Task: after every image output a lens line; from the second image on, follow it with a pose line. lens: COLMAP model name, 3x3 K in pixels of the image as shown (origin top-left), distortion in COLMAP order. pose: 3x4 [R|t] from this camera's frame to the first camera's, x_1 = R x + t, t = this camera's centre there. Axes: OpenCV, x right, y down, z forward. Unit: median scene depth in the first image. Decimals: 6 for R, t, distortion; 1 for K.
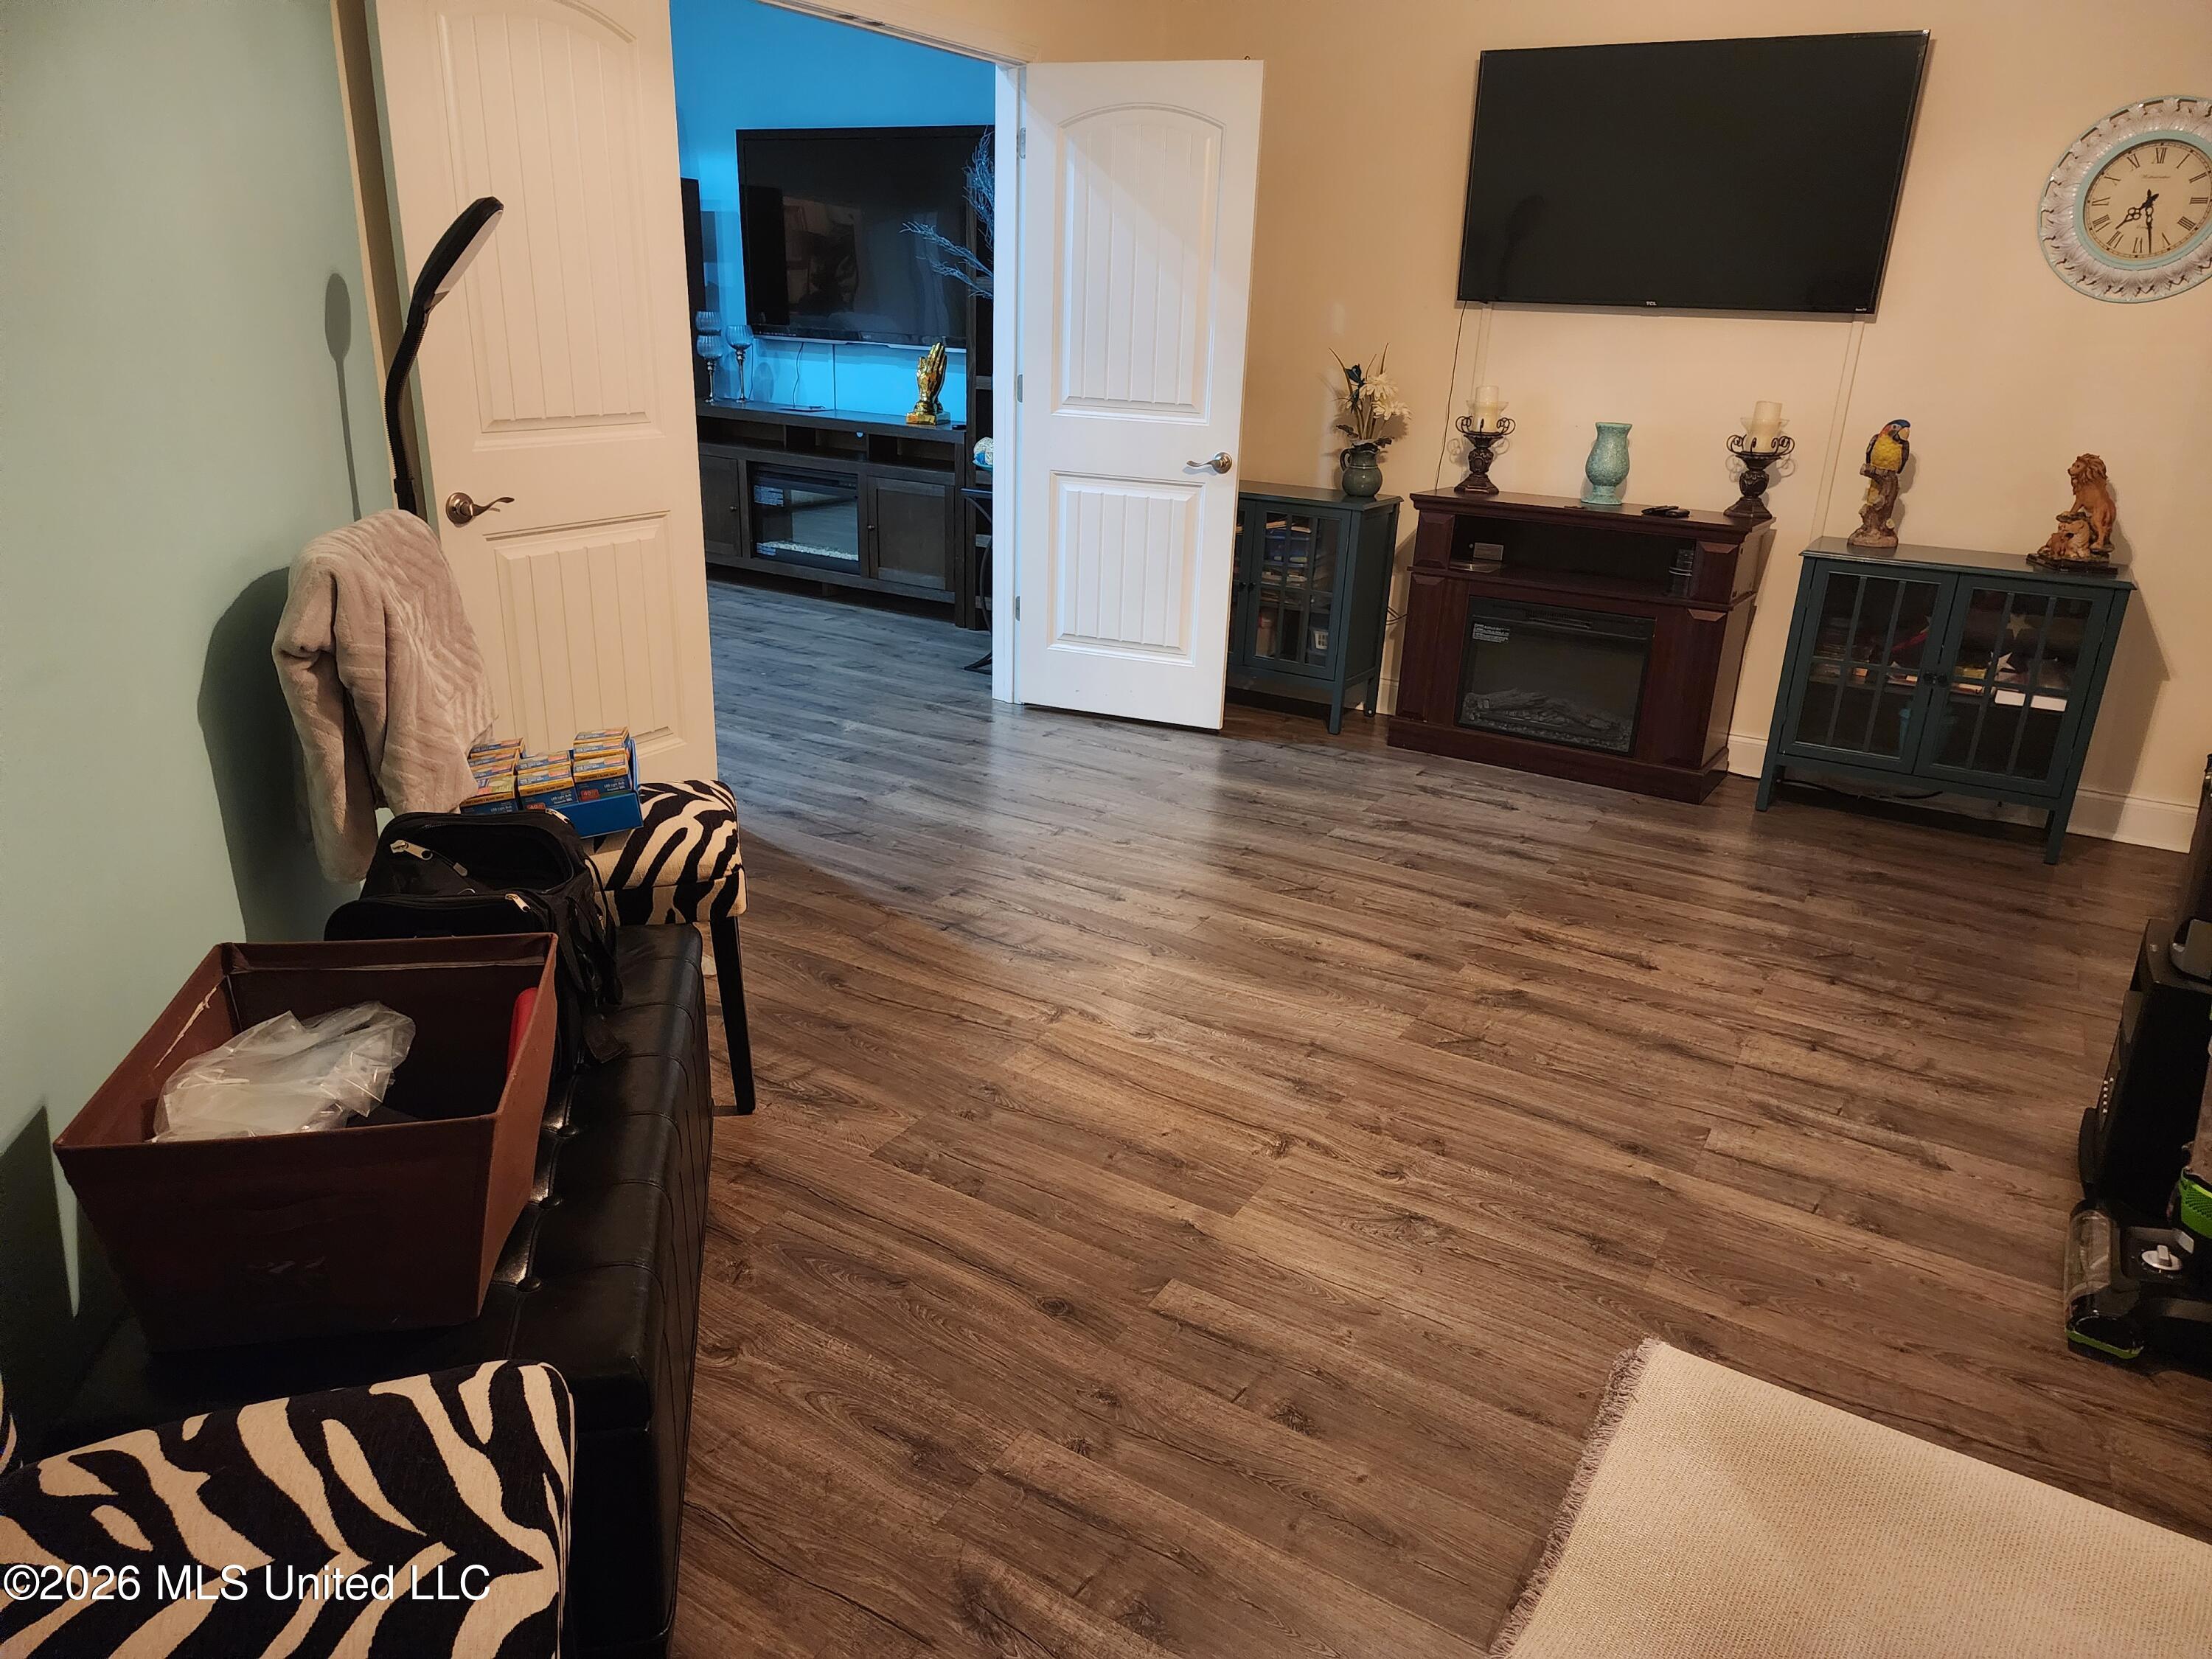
lens RADIAL K [[1488.9, 0, 1105.7], [0, 1488.9, 830.2], [0, 0, 1]] dist [0.029787, -0.013200]
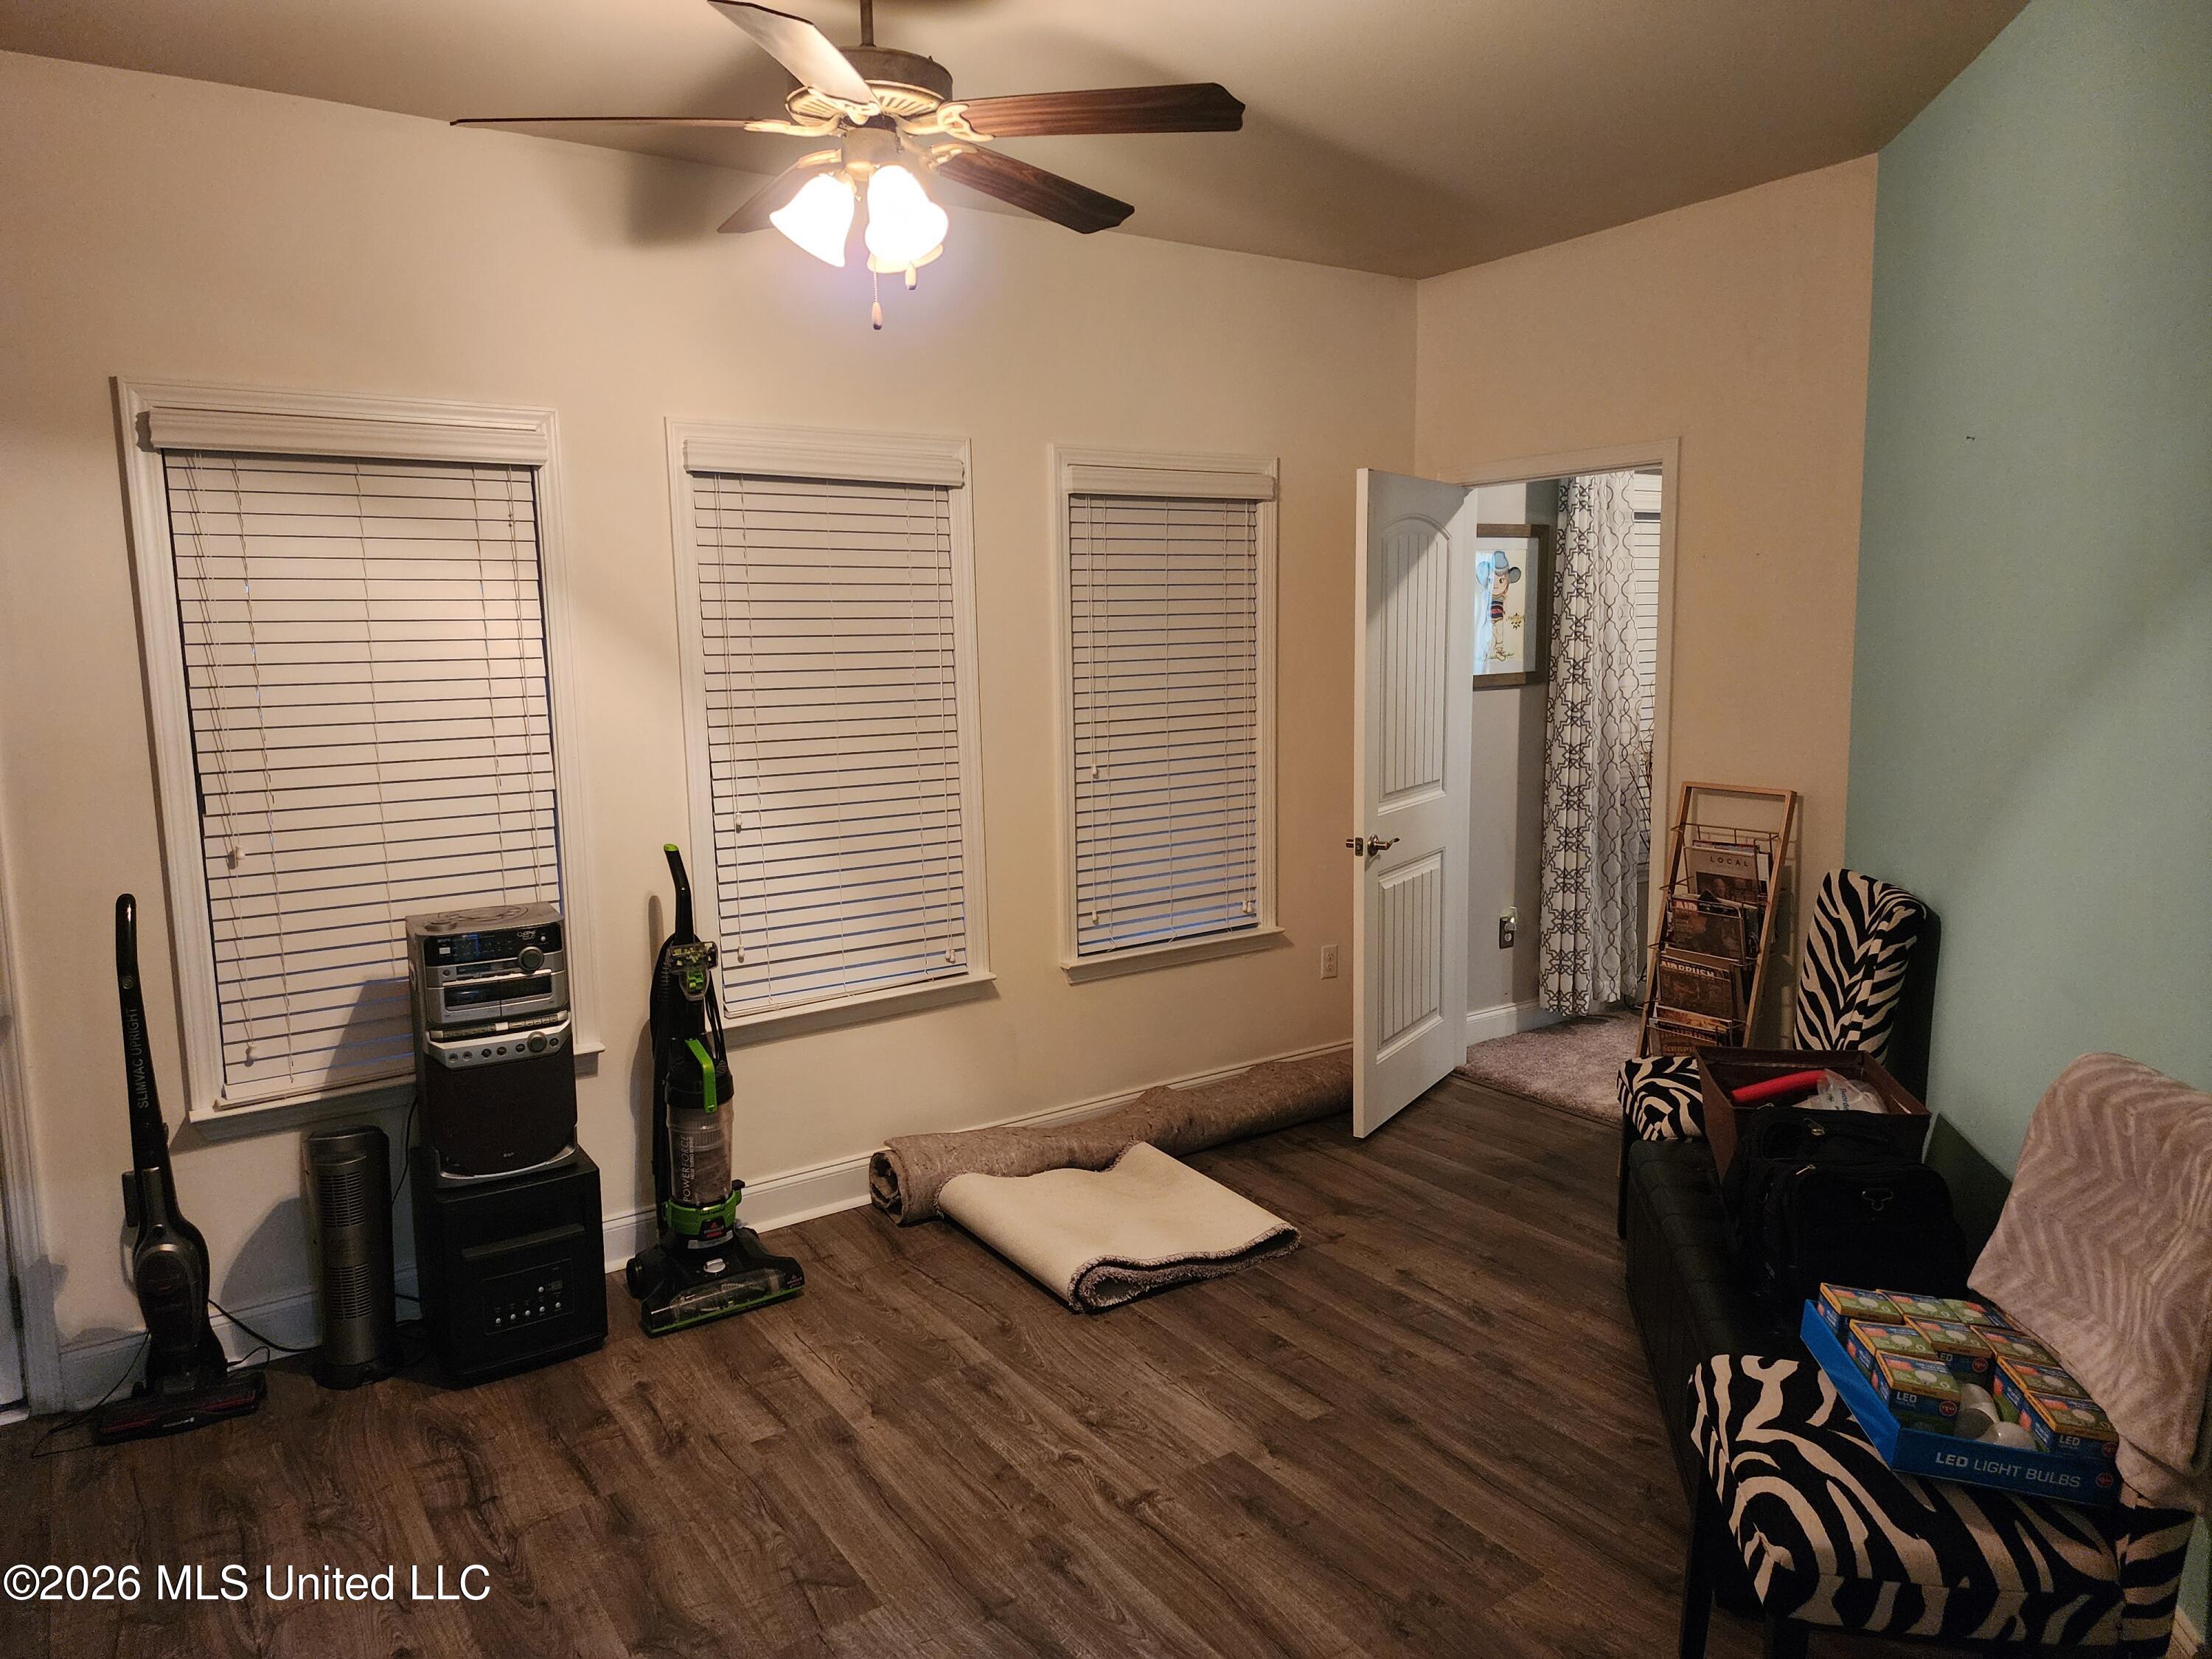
lens RADIAL K [[1488.9, 0, 1106.2], [0, 1488.9, 827.5], [0, 0, 1]] dist [0.029787, -0.013200]
pose [[-0.914664, -0.074001, 0.397384, -0.244103], [0.120506, 0.888475, 0.442821, -0.679386], [-0.385835, 0.452920, -0.803738, 1.638598]]
